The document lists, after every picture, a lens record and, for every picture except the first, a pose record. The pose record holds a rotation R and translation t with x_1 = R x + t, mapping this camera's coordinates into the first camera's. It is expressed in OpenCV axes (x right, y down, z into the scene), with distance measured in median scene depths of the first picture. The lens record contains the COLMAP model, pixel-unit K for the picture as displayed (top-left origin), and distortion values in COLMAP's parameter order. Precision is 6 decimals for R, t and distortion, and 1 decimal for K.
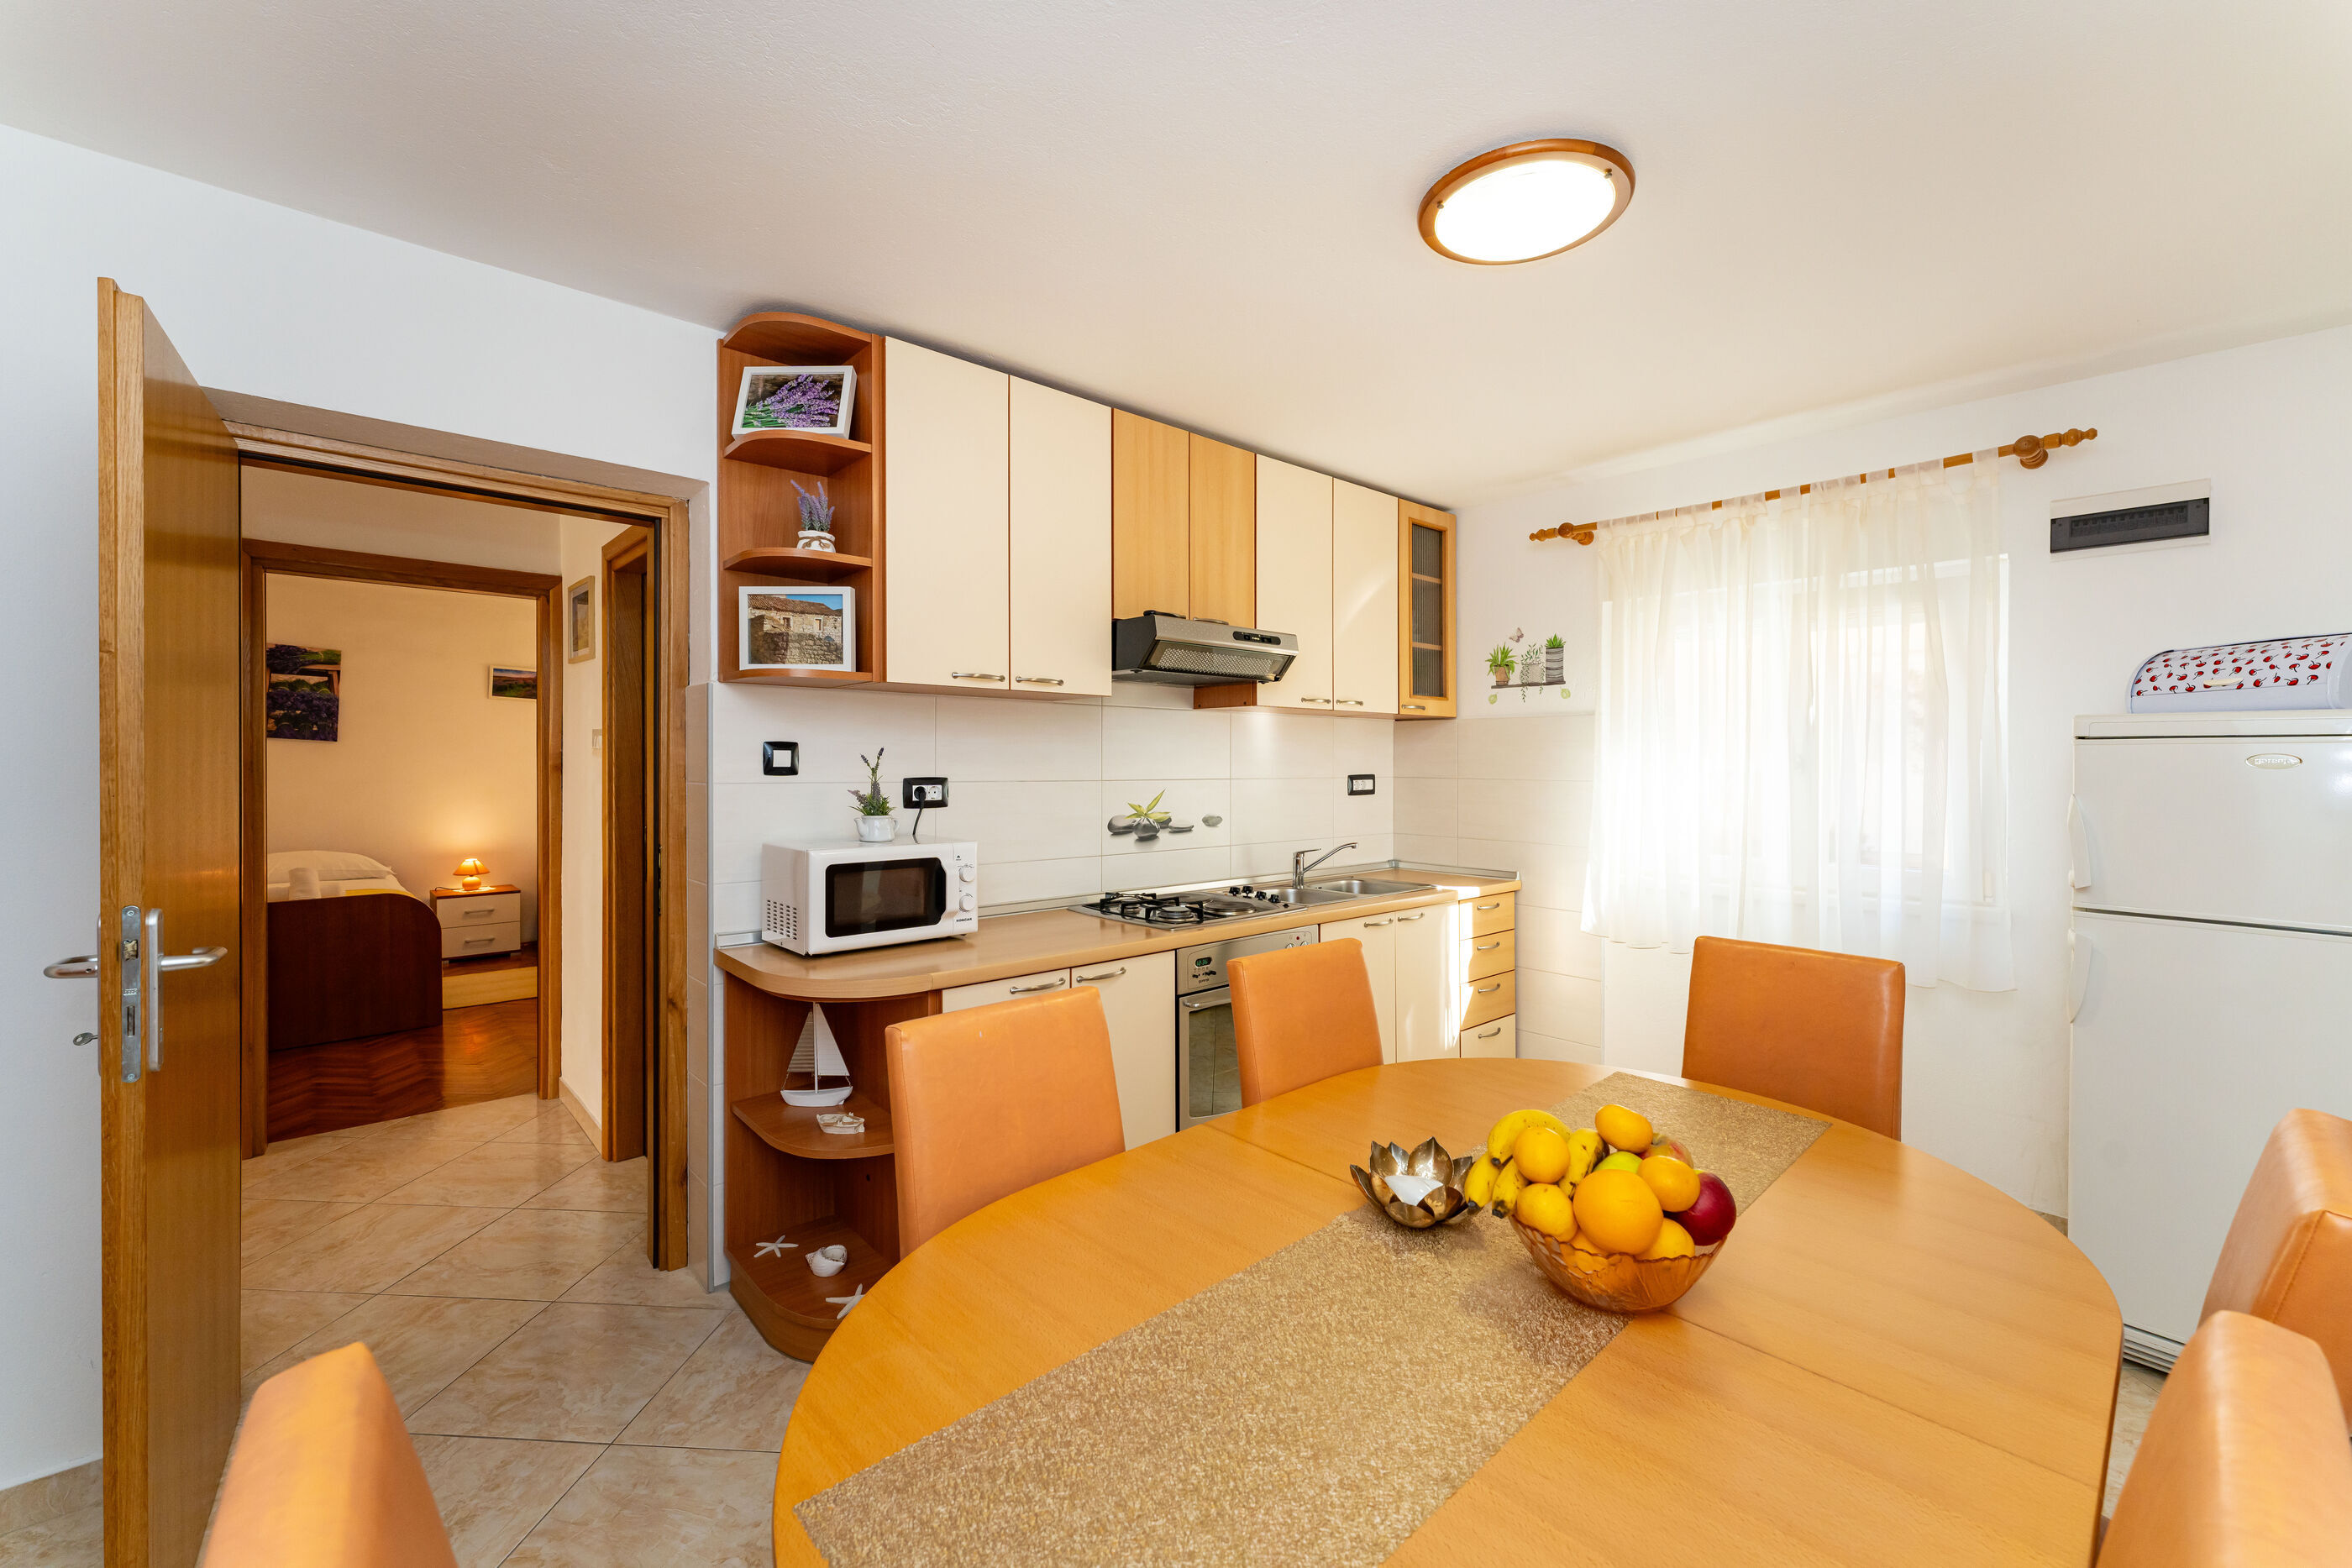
lens RADIAL K [[946.7, 0, 1180.2], [0, 946.7, 772.9], [0, 0, 1]] dist [0.004218, -0.001362]
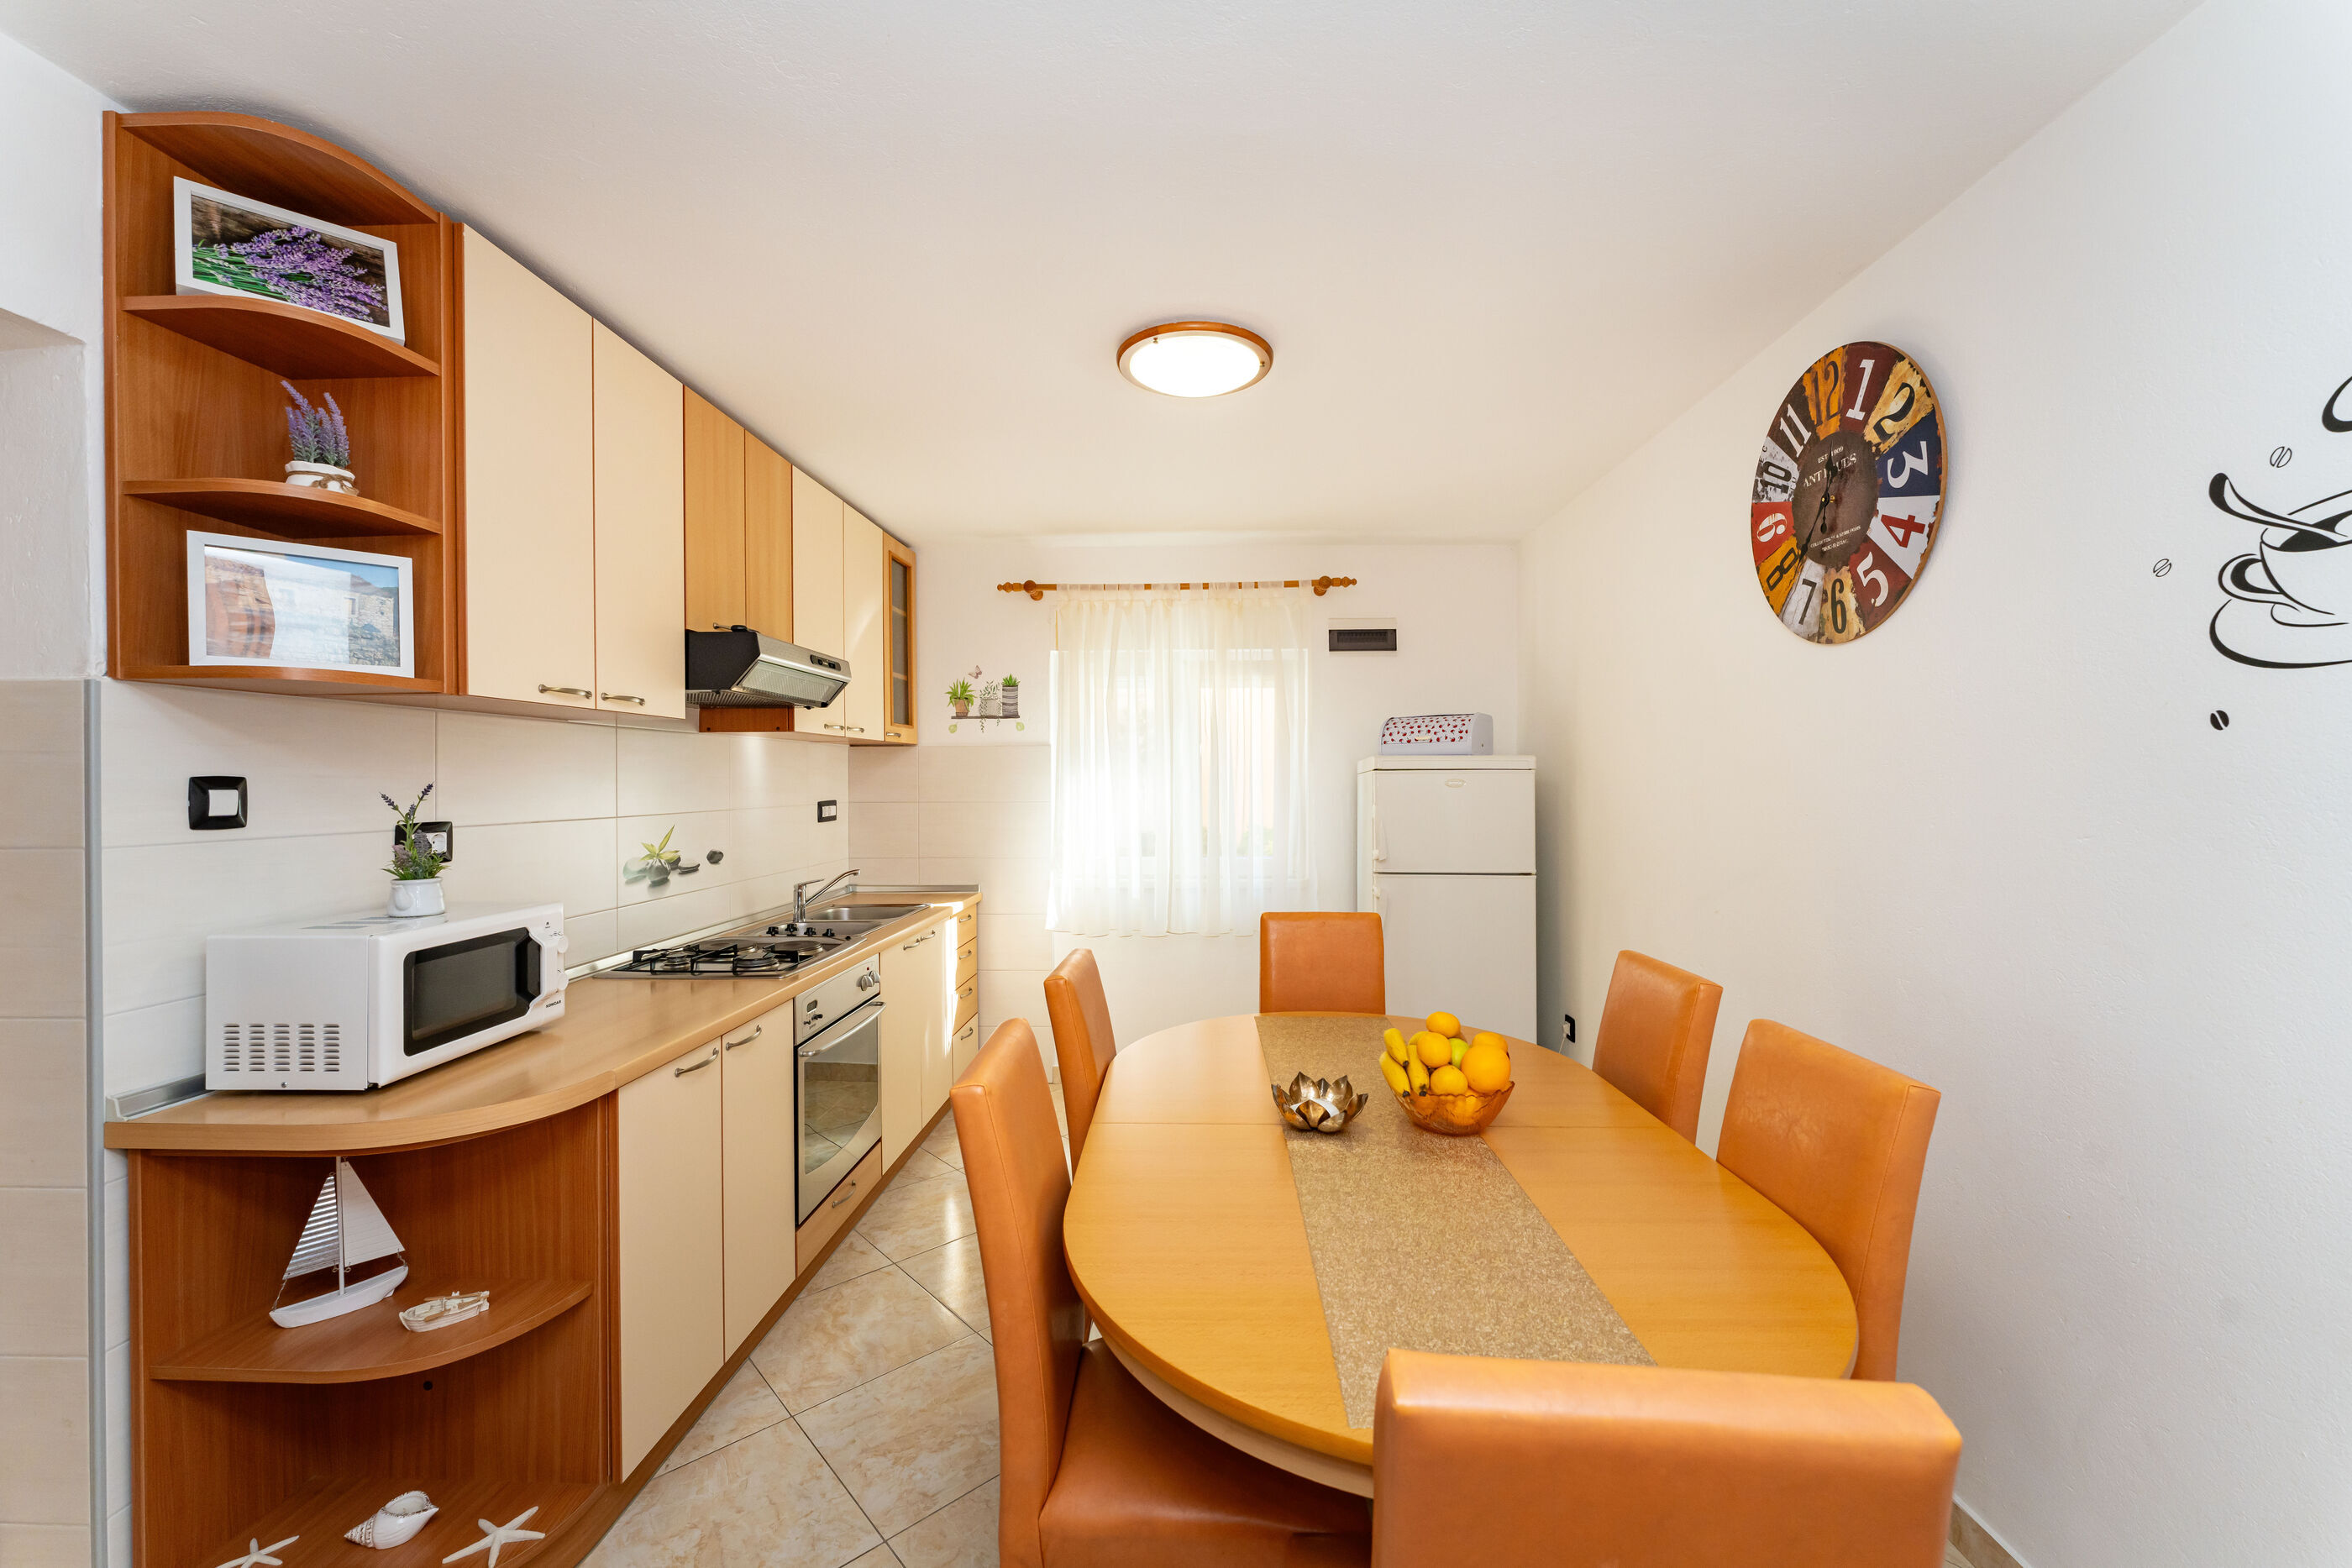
lens RADIAL K [[946.7, 0, 1178.9], [0, 946.7, 787.8], [0, 0, 1]] dist [0.004218, -0.001362]
pose [[0.695653, -0.015436, 0.718212, -0.321232], [0.016635, 0.999847, 0.005376, -0.013253], [-0.718186, 0.008208, 0.695803, 0.066675]]
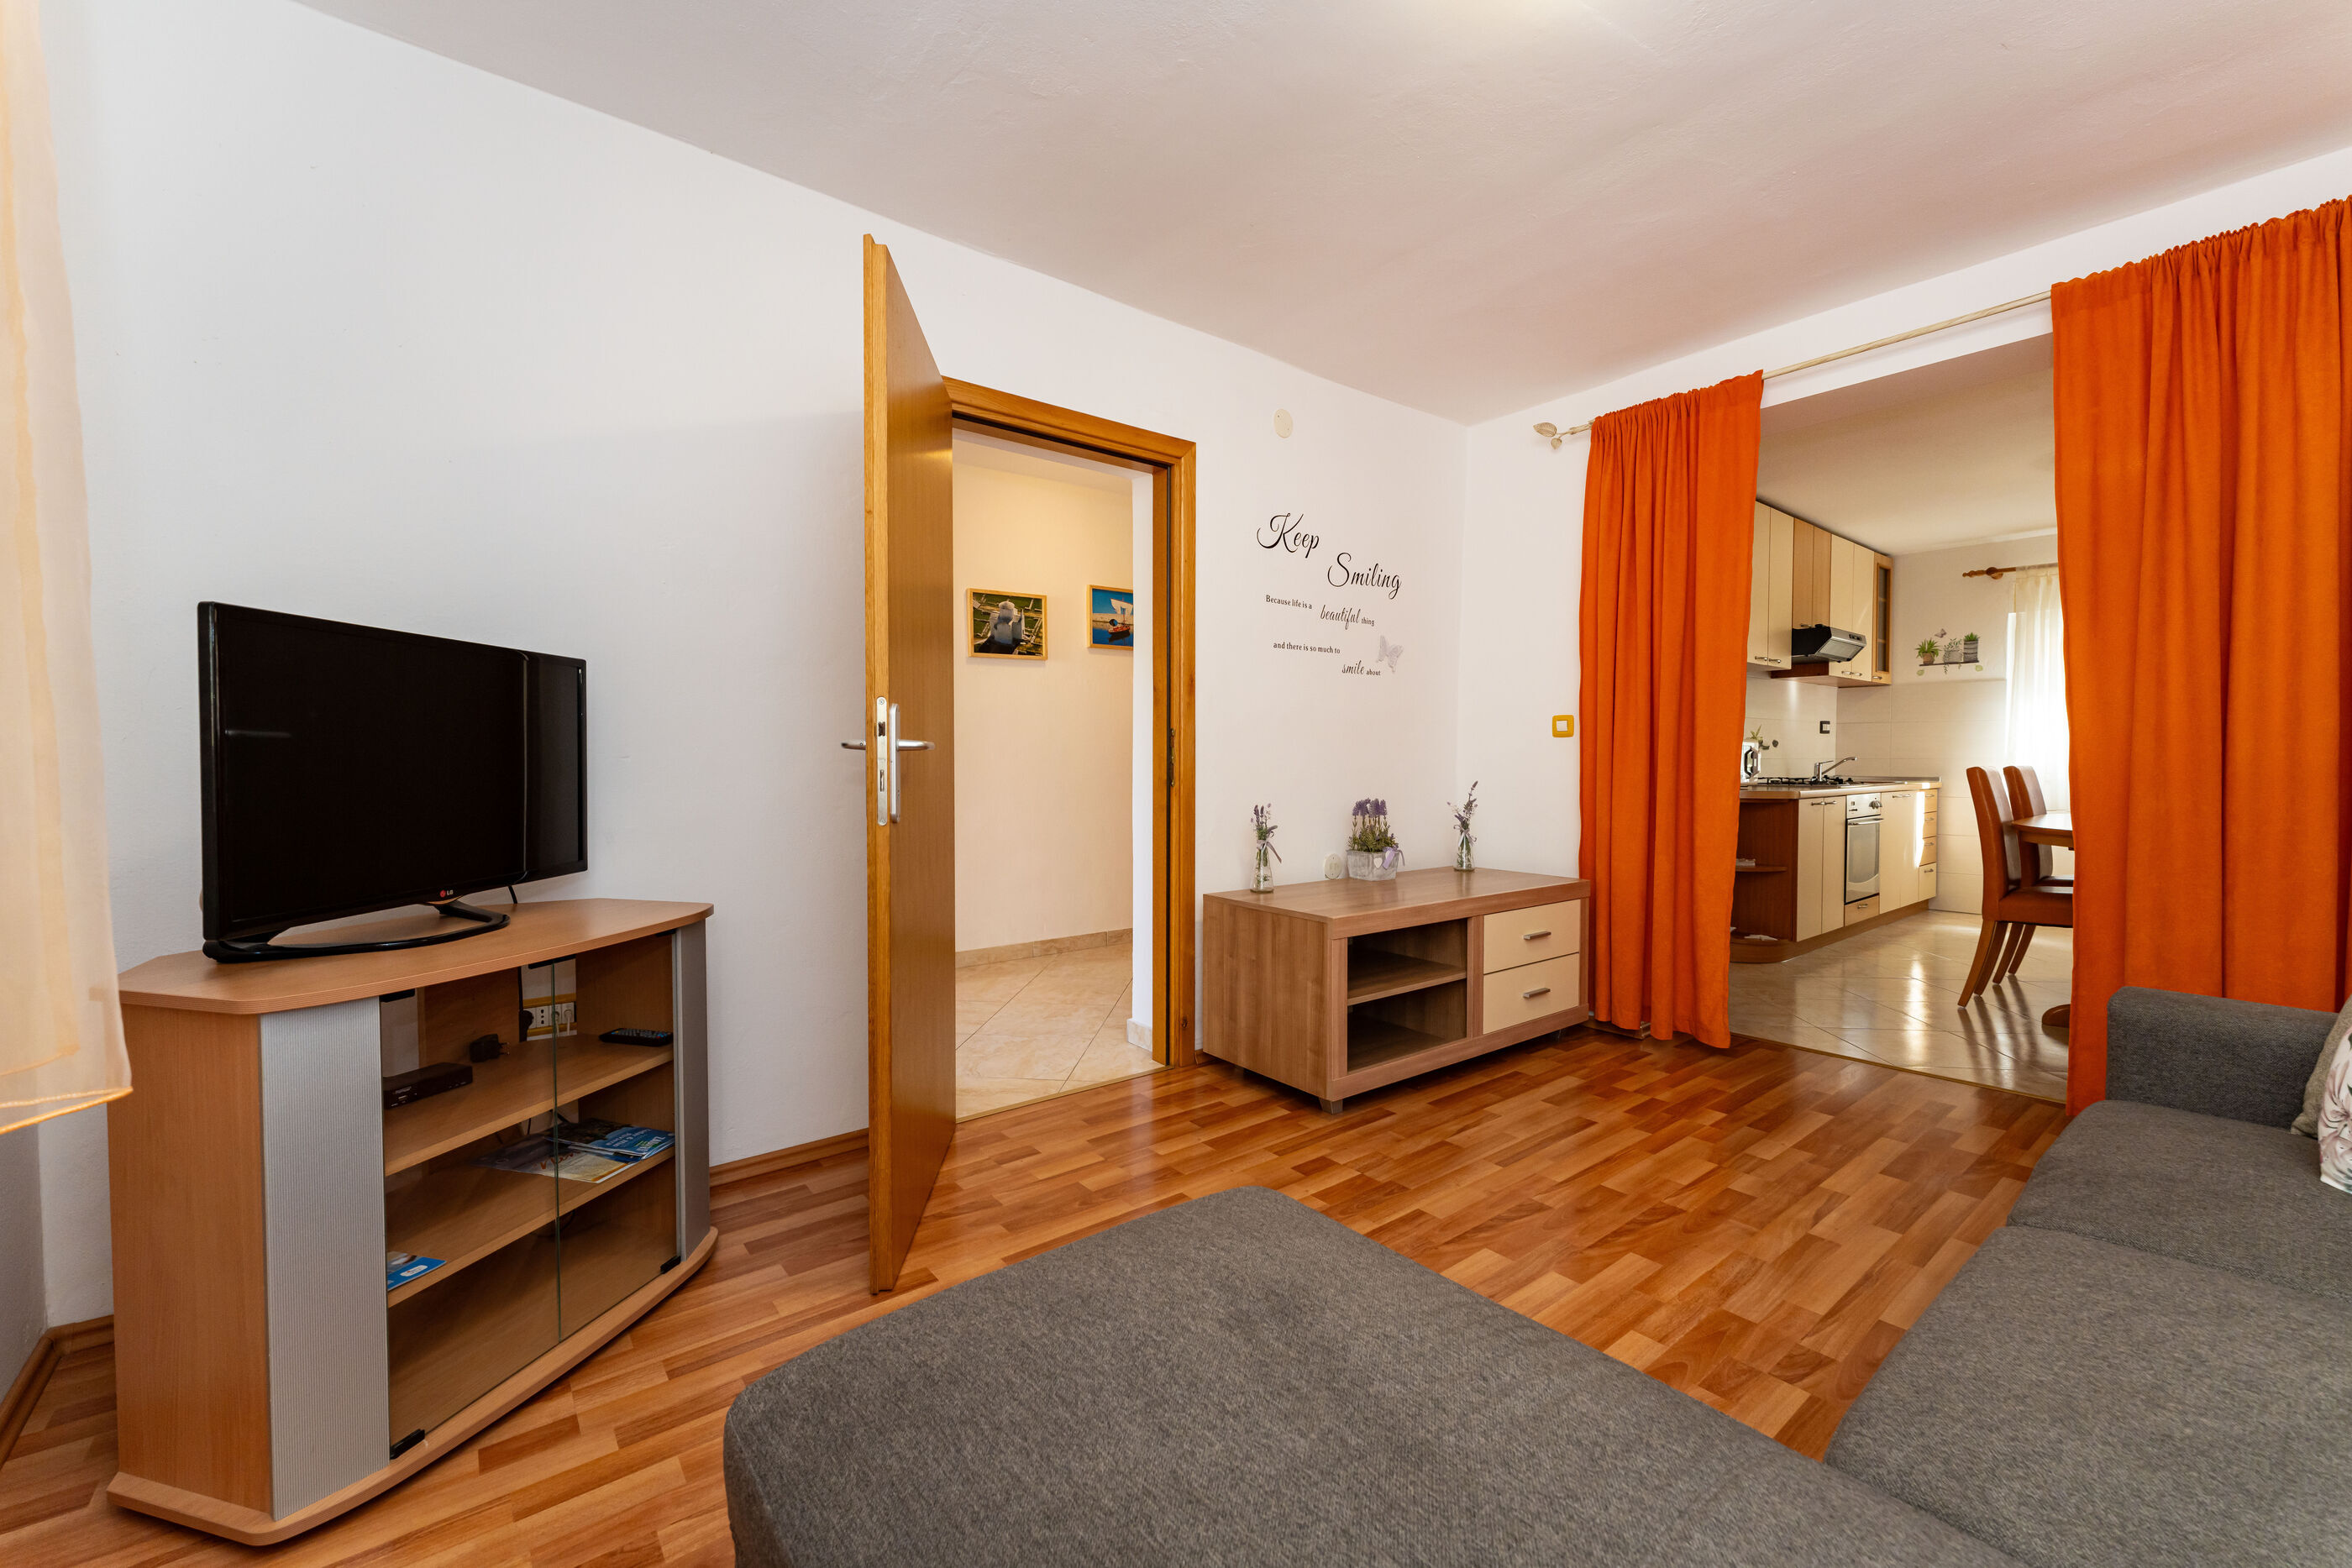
lens RADIAL K [[946.7, 0, 1172.2], [0, 946.7, 786.3], [0, 0, 1]] dist [0.004218, -0.001362]
pose [[0.998859, -0.004718, -0.047523, -1.037826], [0.005605, 0.999812, 0.018568, 0.094613], [0.047426, -0.018813, 0.998698, -0.820253]]
